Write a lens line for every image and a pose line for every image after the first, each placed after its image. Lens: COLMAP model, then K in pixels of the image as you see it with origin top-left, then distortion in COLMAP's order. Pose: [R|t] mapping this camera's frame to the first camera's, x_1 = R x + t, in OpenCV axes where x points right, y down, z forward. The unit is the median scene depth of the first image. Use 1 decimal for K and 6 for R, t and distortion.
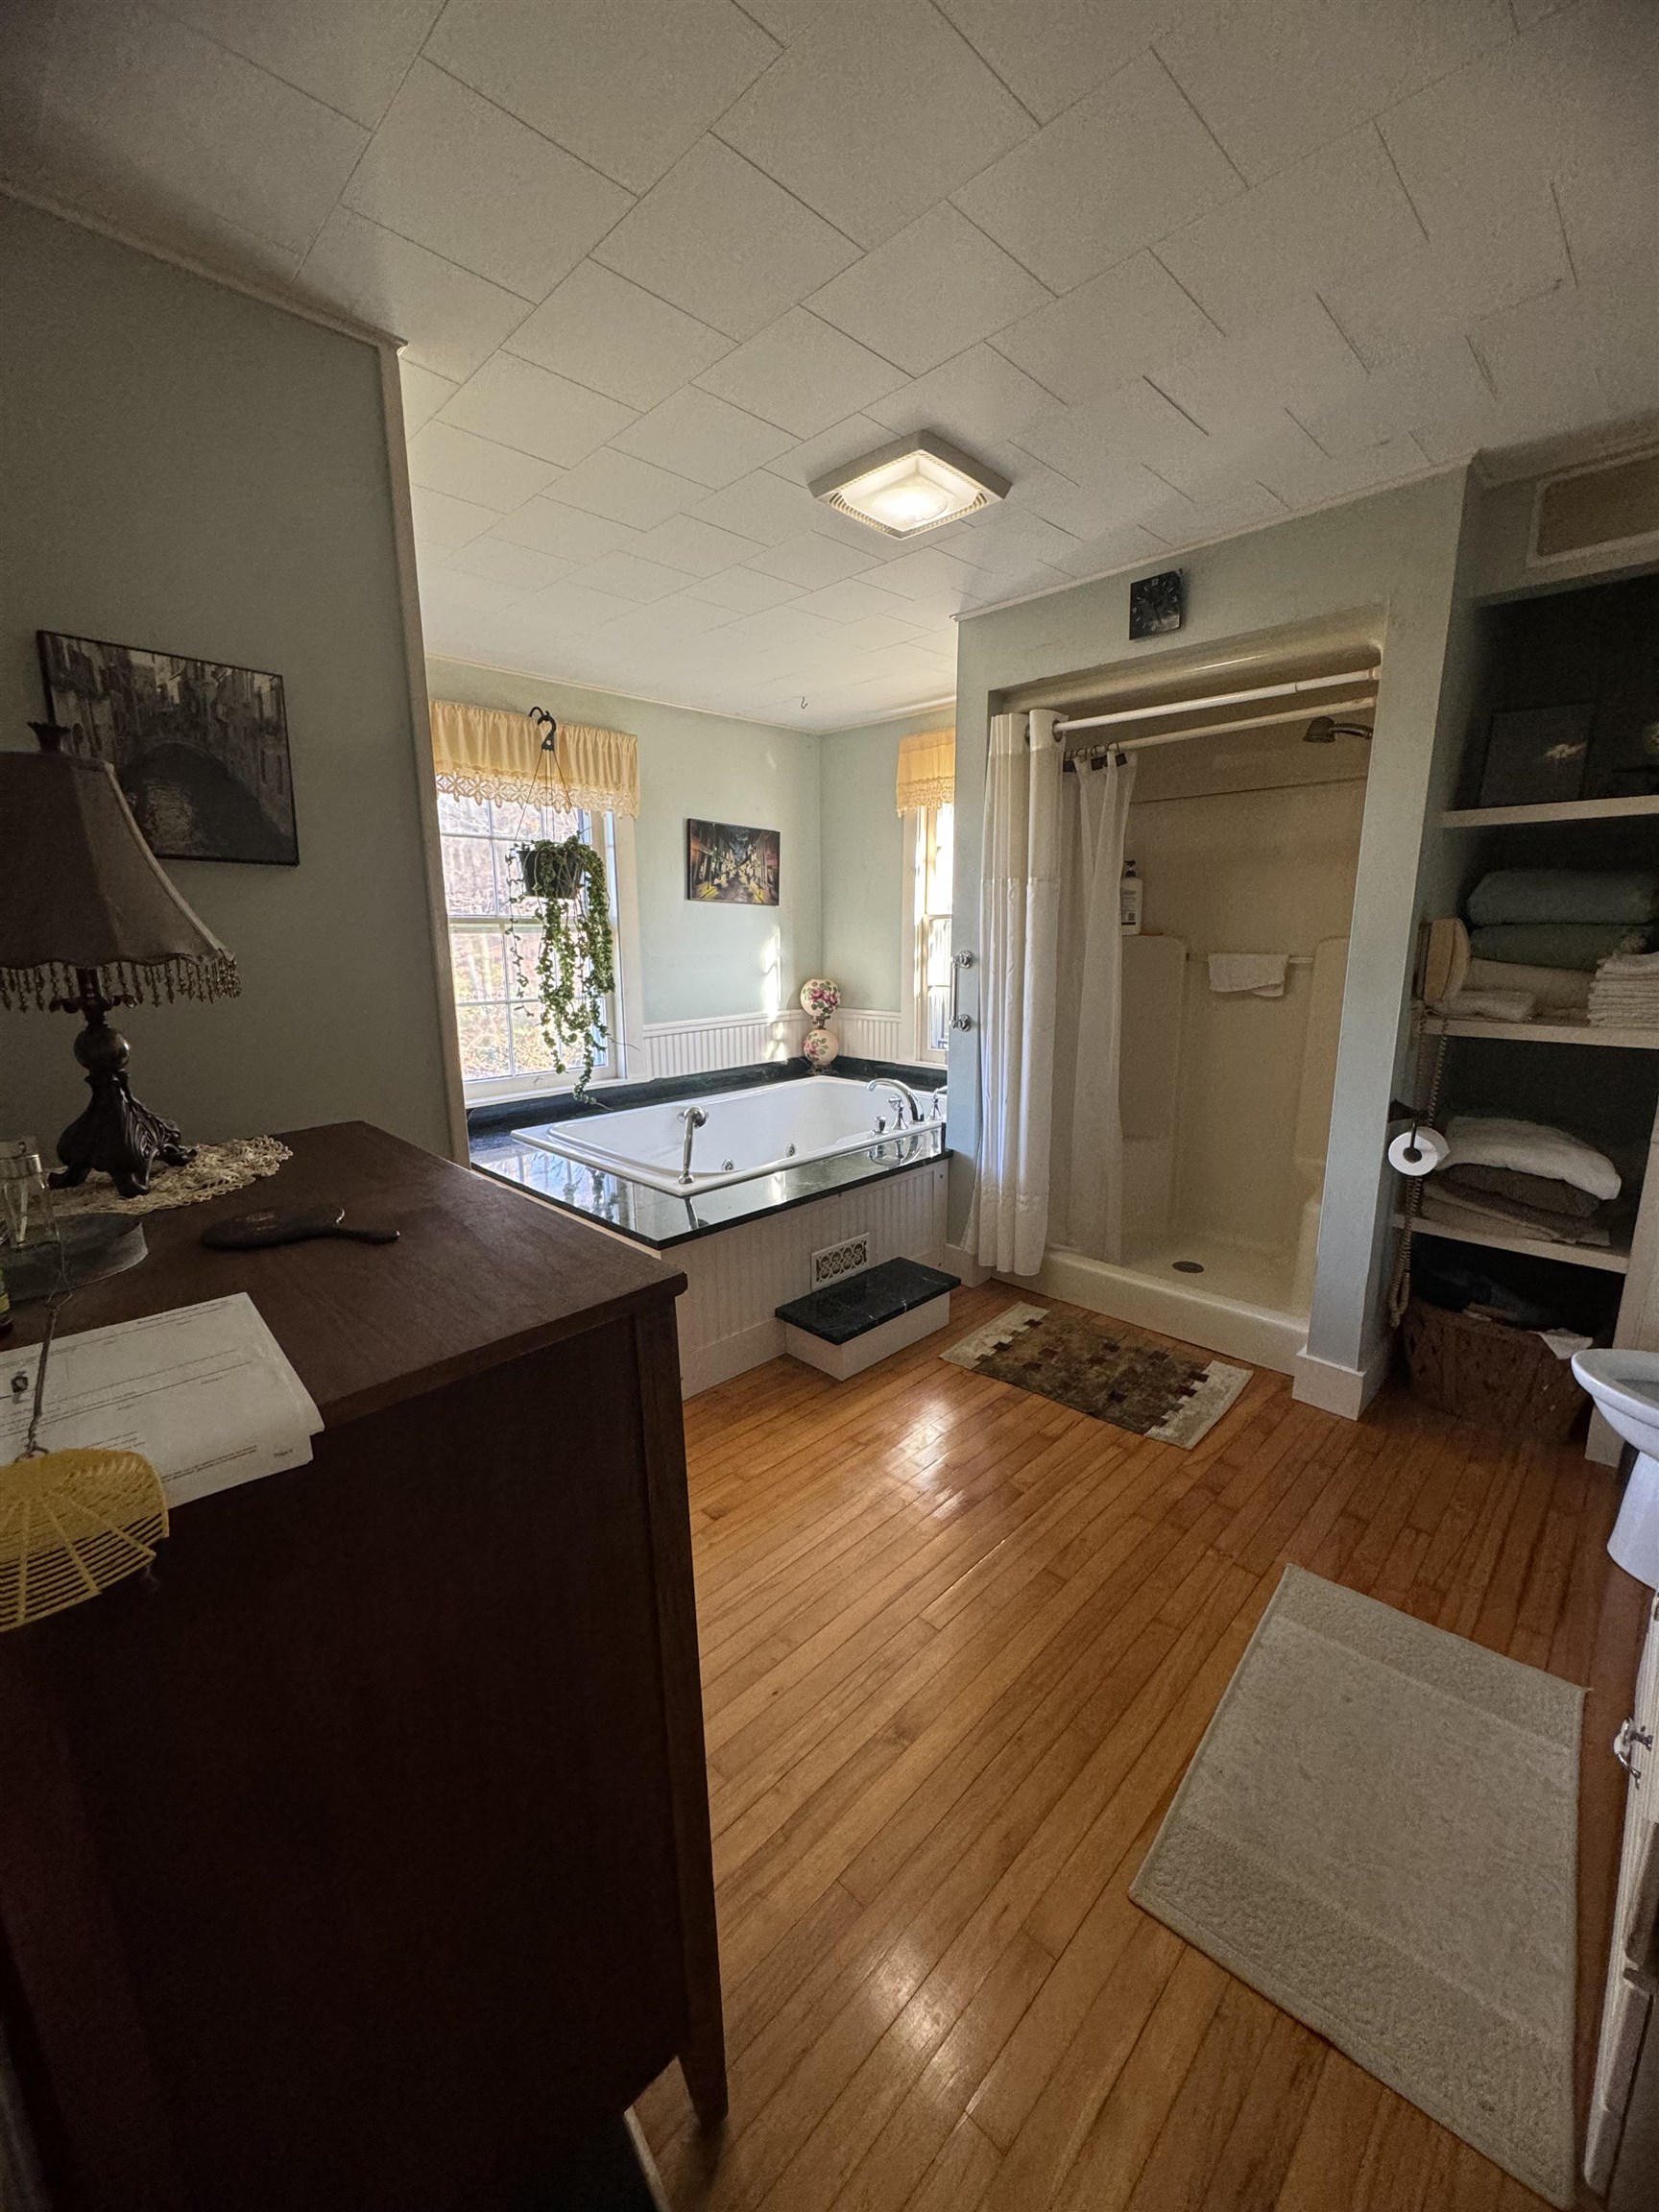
lens RADIAL K [[880.2, 0, 828.5], [0, 880.2, 1104.4], [0, 0, 1]] dist [-0.002716, -0.000435]
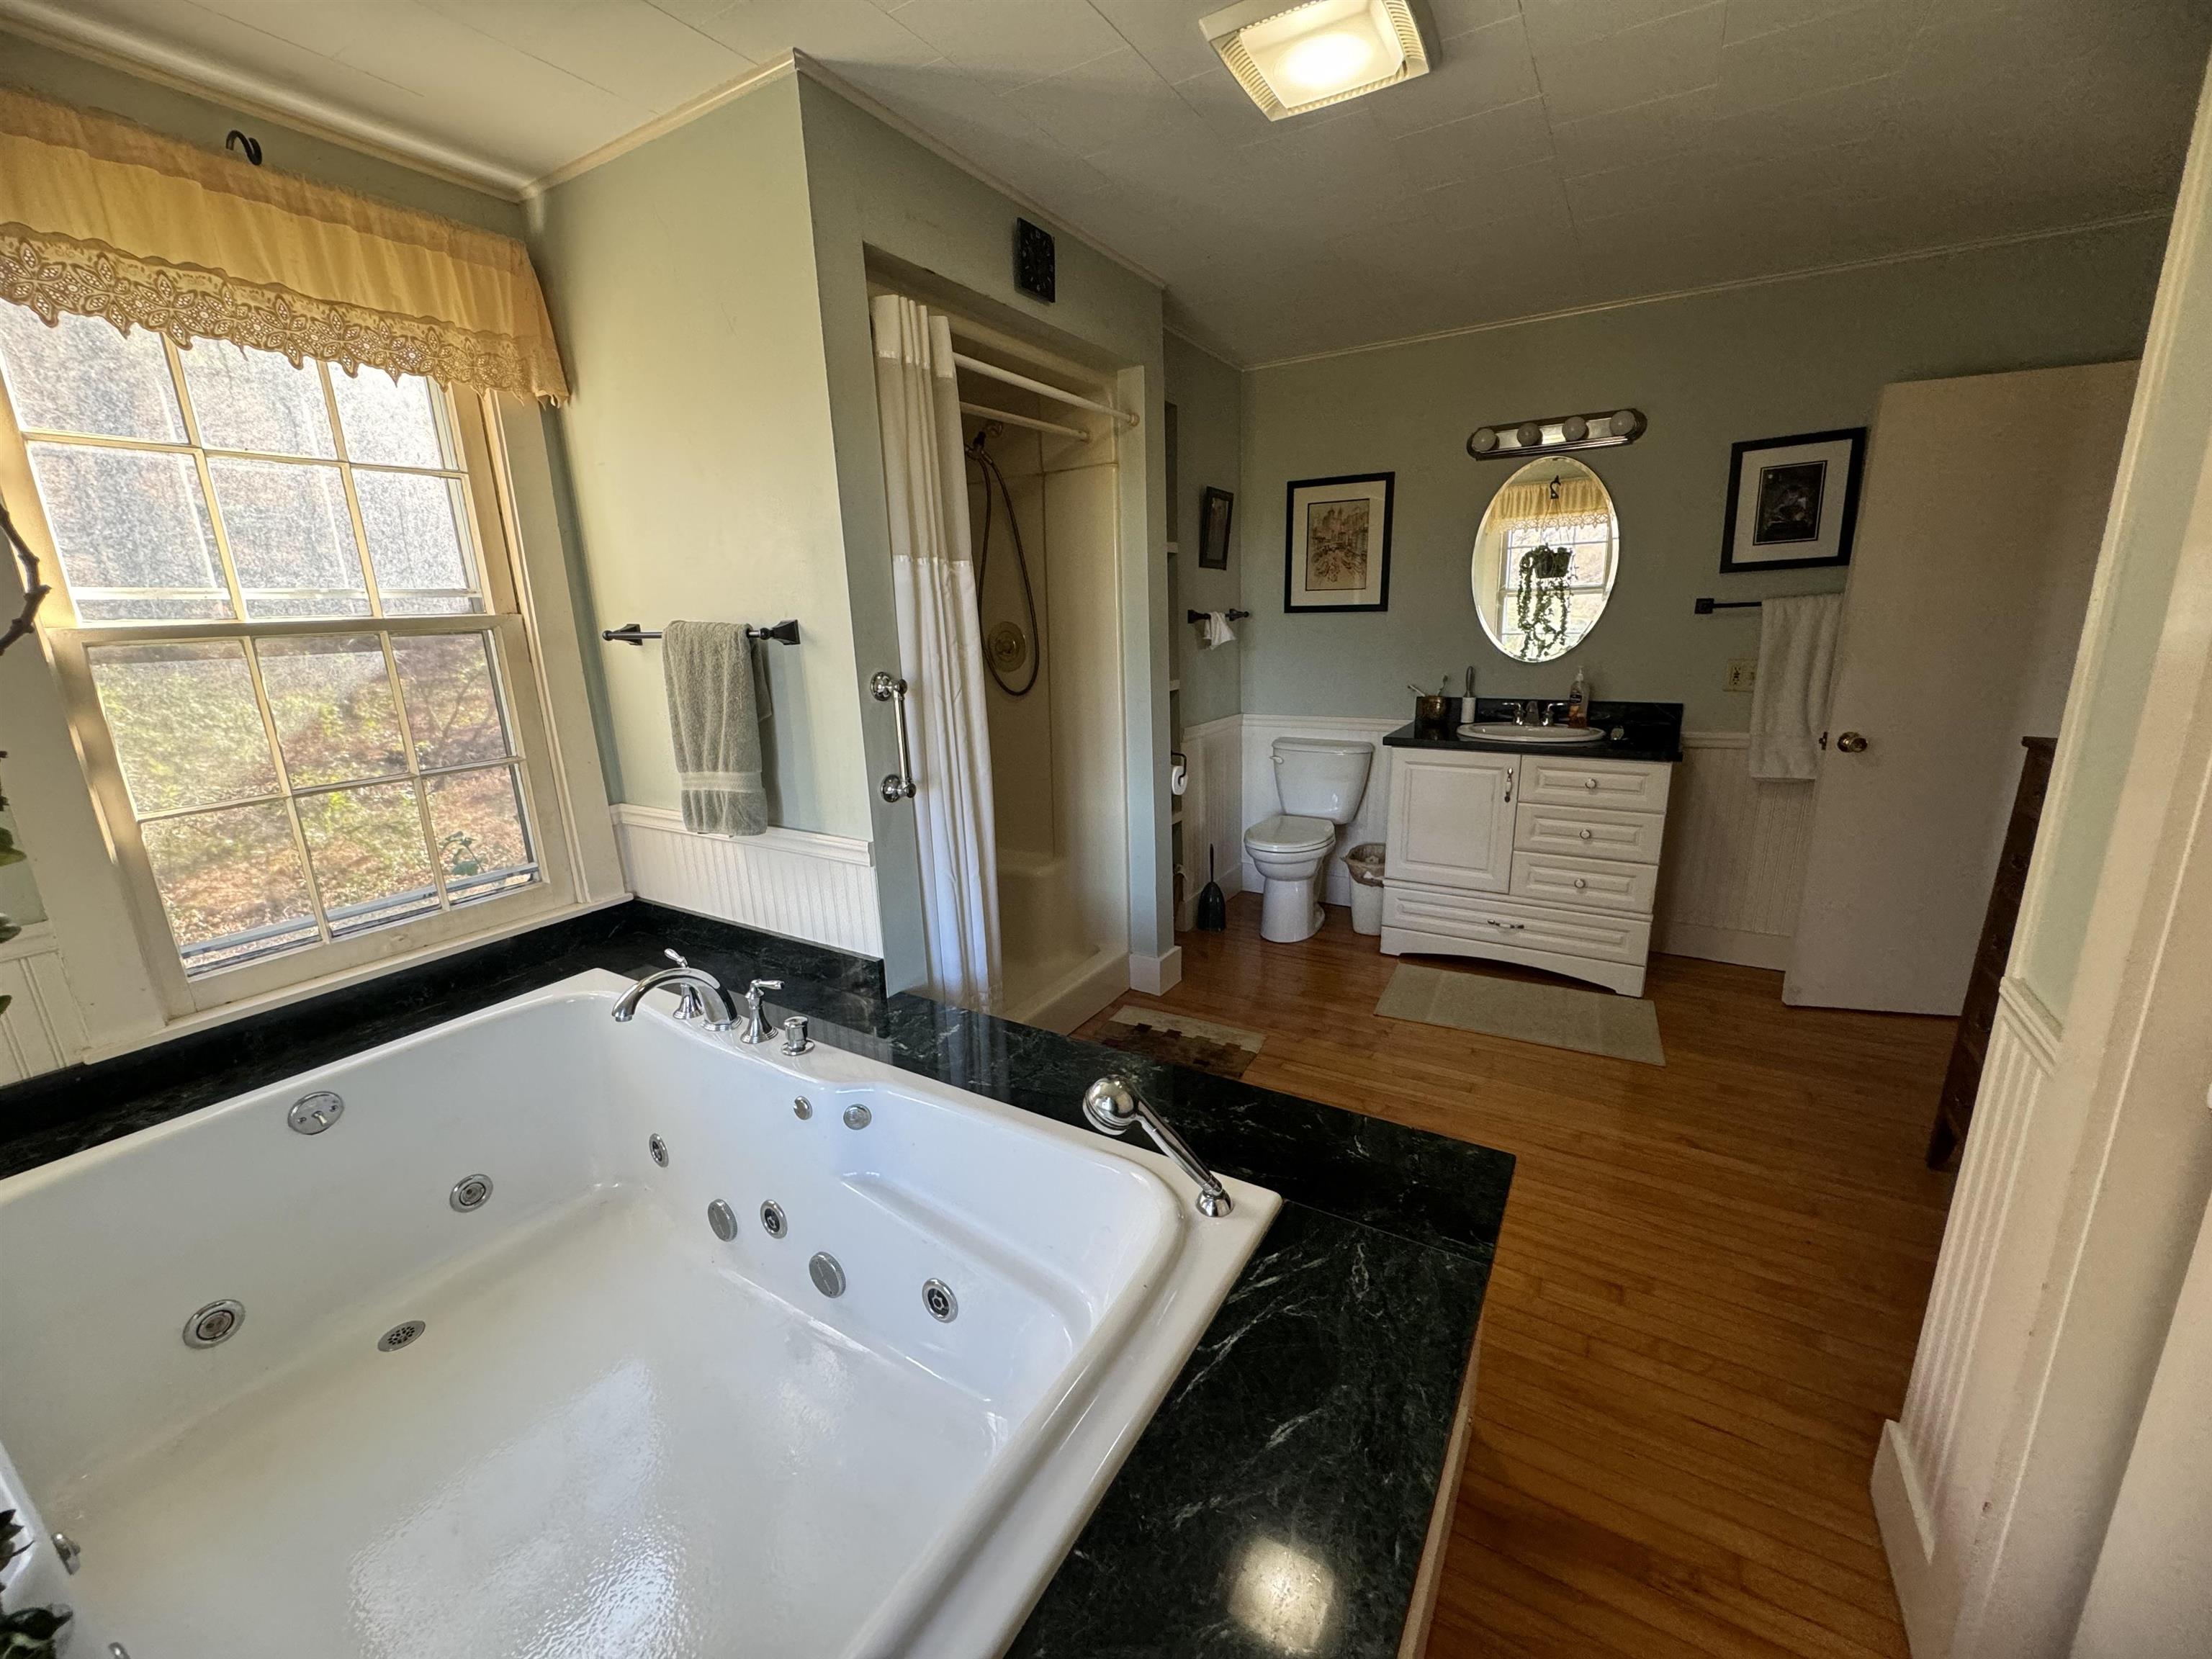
lens RADIAL K [[880.2, 0, 1106.8], [0, 880.2, 824.4], [0, 0, 1]] dist [-0.002716, -0.000435]
pose [[-0.242284, -0.216428, 0.945758, -0.581861], [0.224993, 0.935694, 0.271763, -0.251165], [-0.943757, 0.278633, -0.178009, 1.197725]]
